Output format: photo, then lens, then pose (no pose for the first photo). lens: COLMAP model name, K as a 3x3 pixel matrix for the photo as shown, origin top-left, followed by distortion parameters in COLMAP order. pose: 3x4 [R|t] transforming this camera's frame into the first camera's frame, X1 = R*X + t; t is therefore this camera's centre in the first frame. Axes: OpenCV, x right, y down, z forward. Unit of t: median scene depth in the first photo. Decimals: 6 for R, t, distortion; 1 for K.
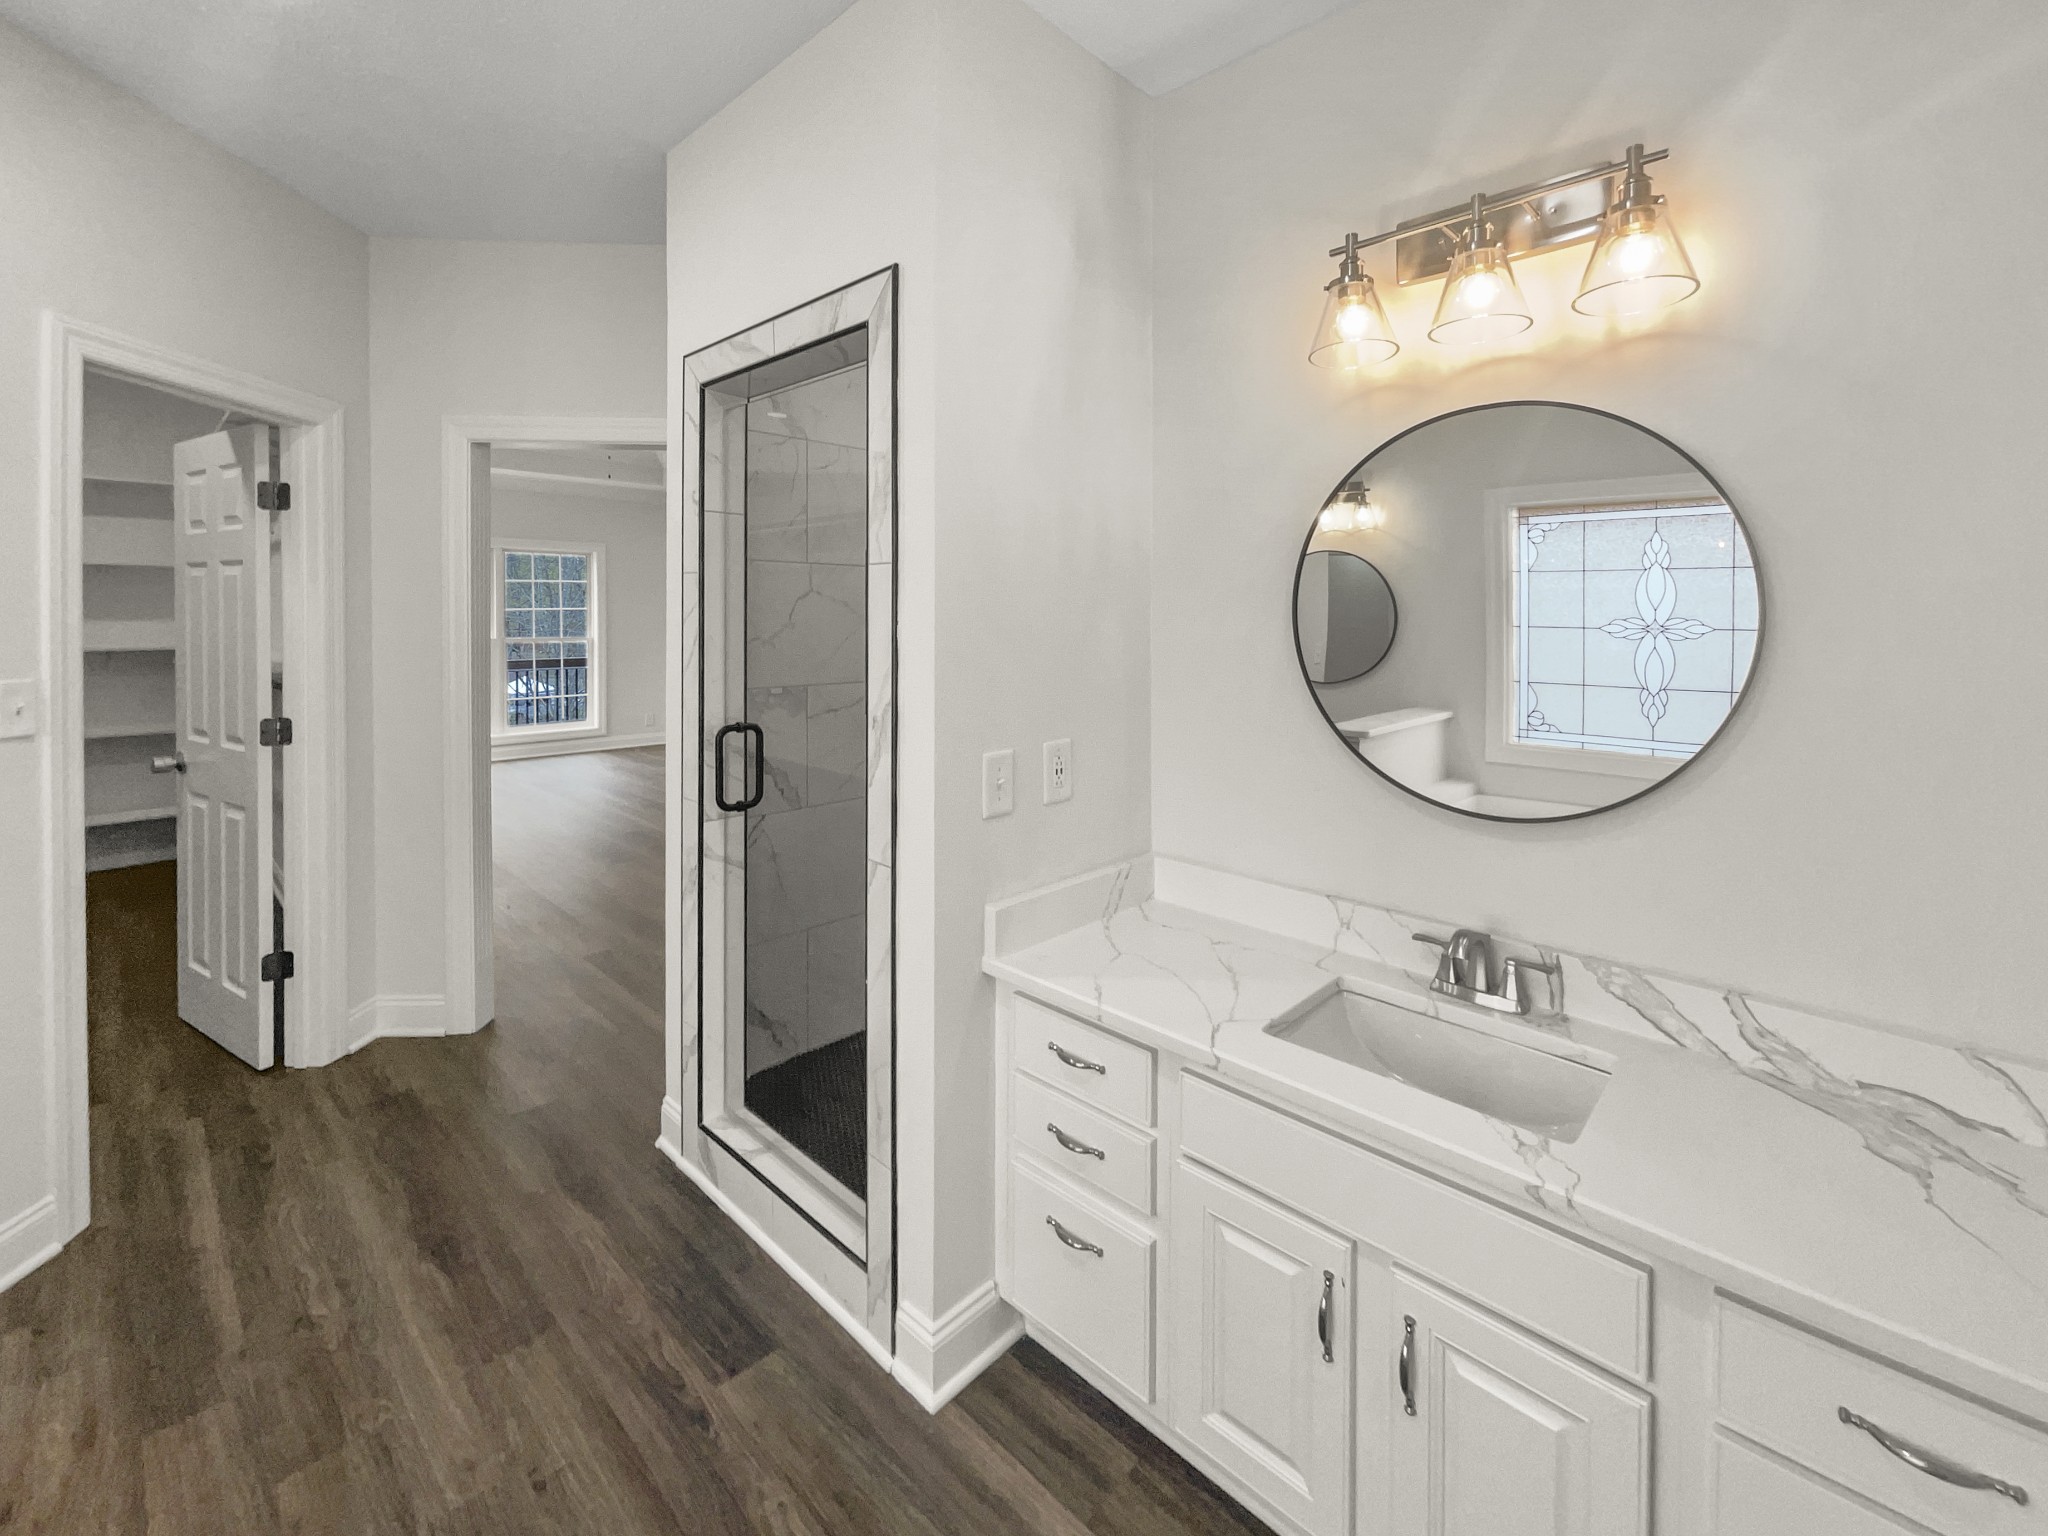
lens RADIAL K [[886.6, 0, 1020.8], [0, 886.6, 608.9], [0, 0, 1]] dist [0.000145, 0.000817]
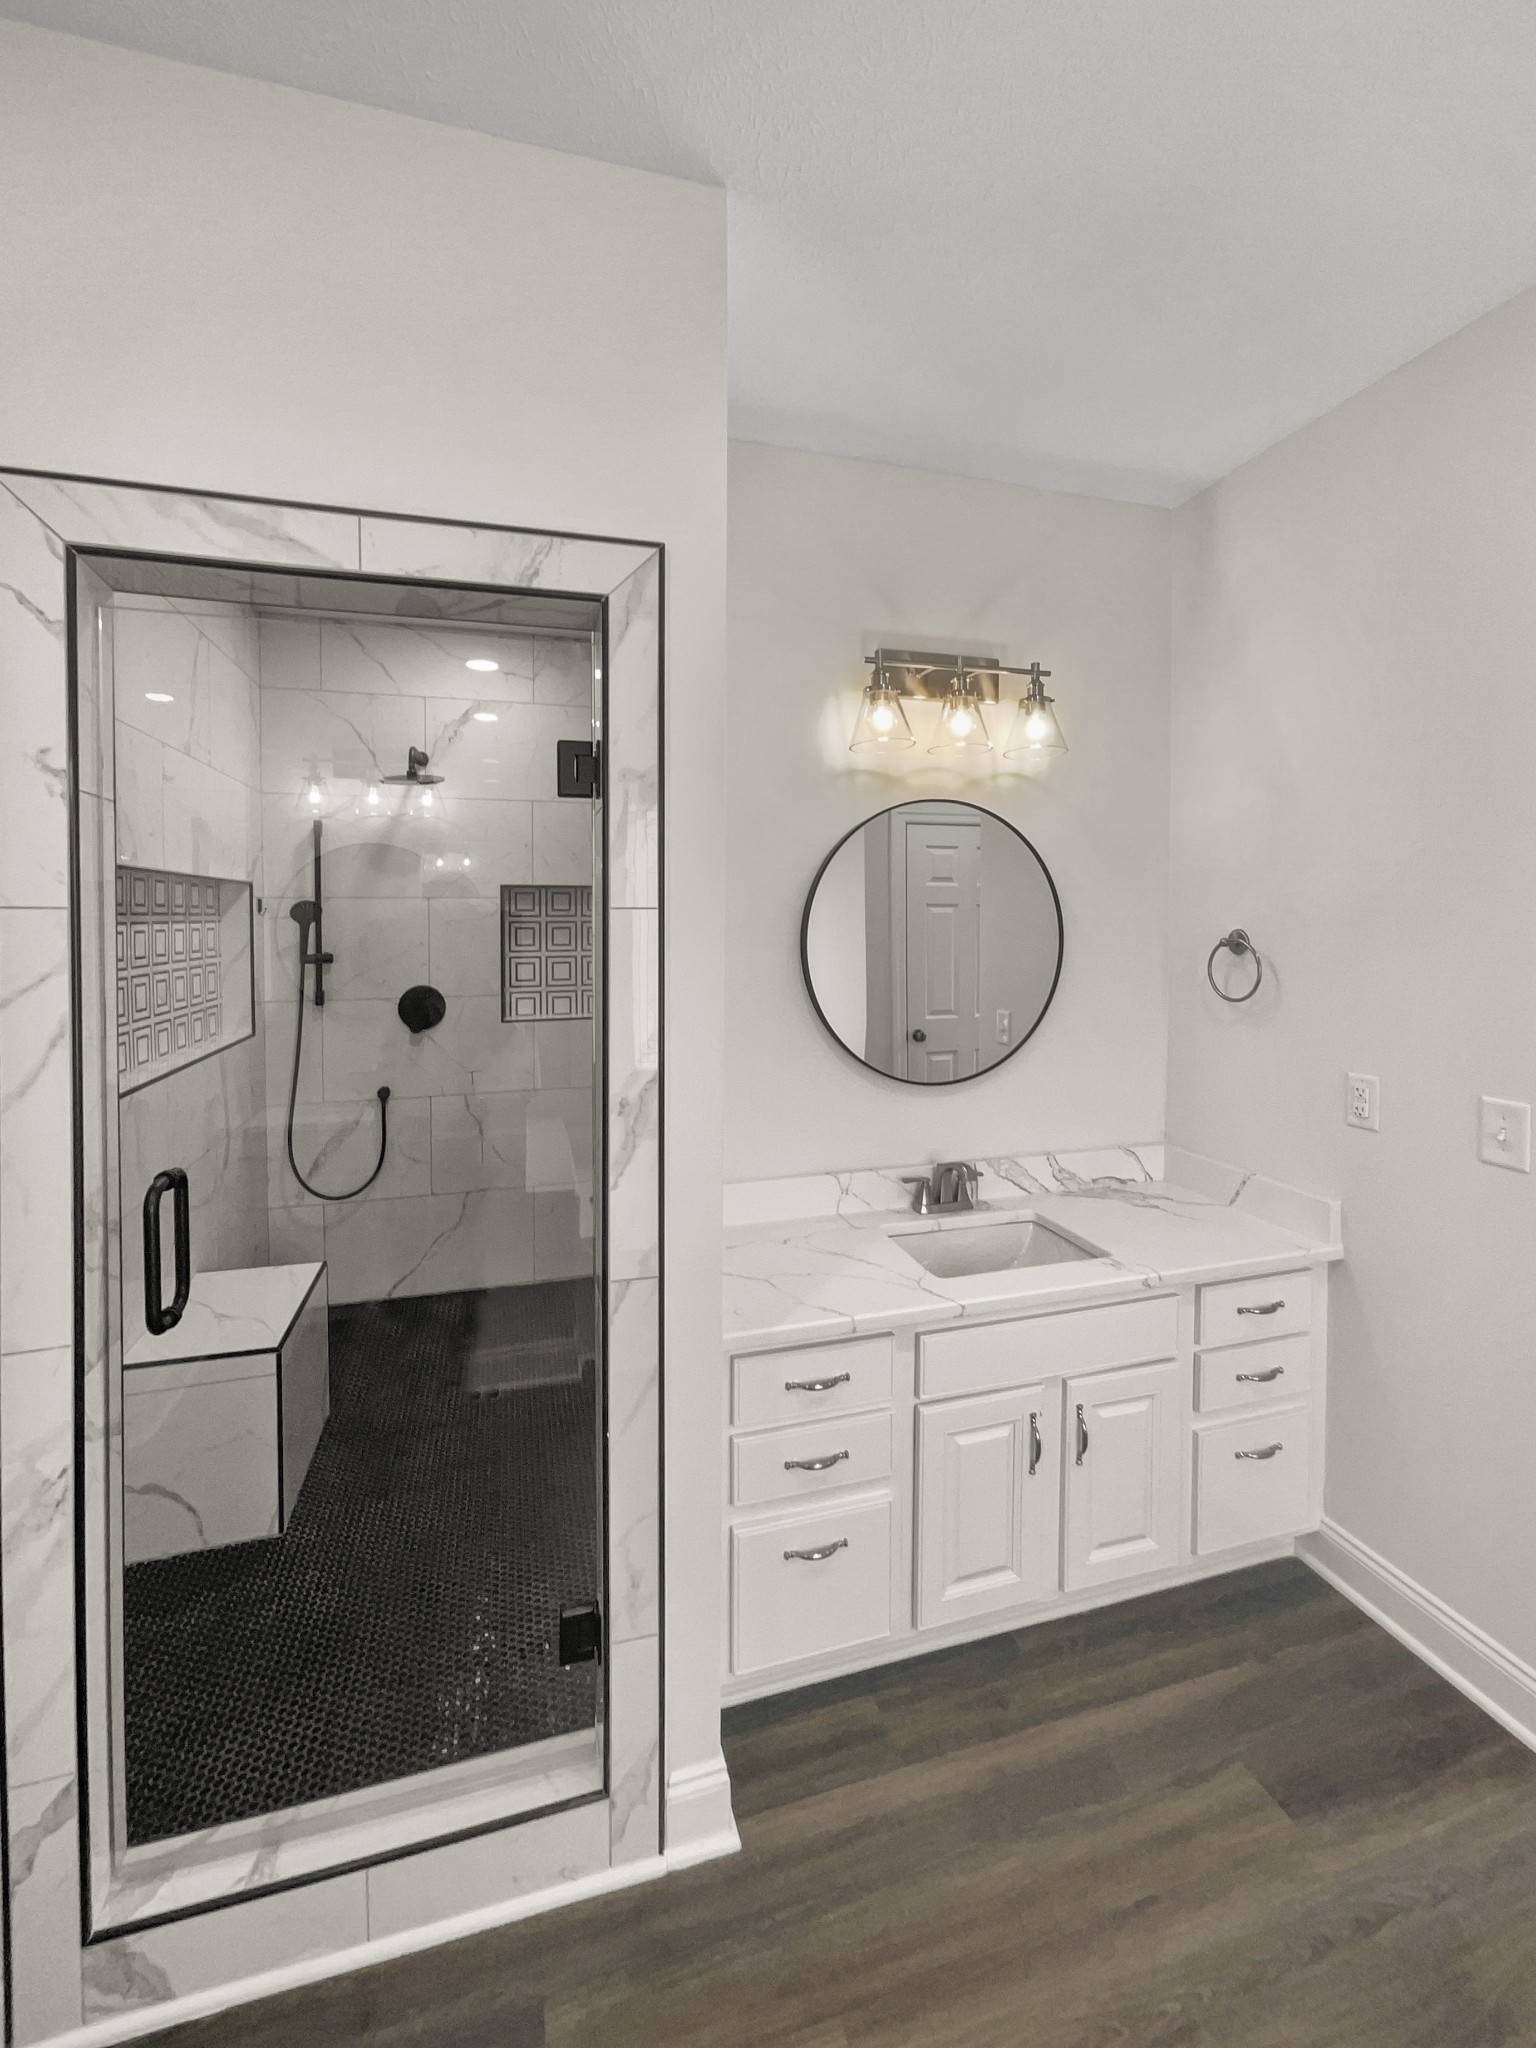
lens RADIAL K [[854.6, 0, 762.9], [0, 854.6, 933.7], [0, 0, 1]] dist [0.002810, 0.000977]
pose [[0.498973, -0.026321, 0.866218, -0.832304], [0.006471, 0.999624, 0.026648, -0.052127], [-0.866593, -0.007691, 0.498956, 0.552710]]
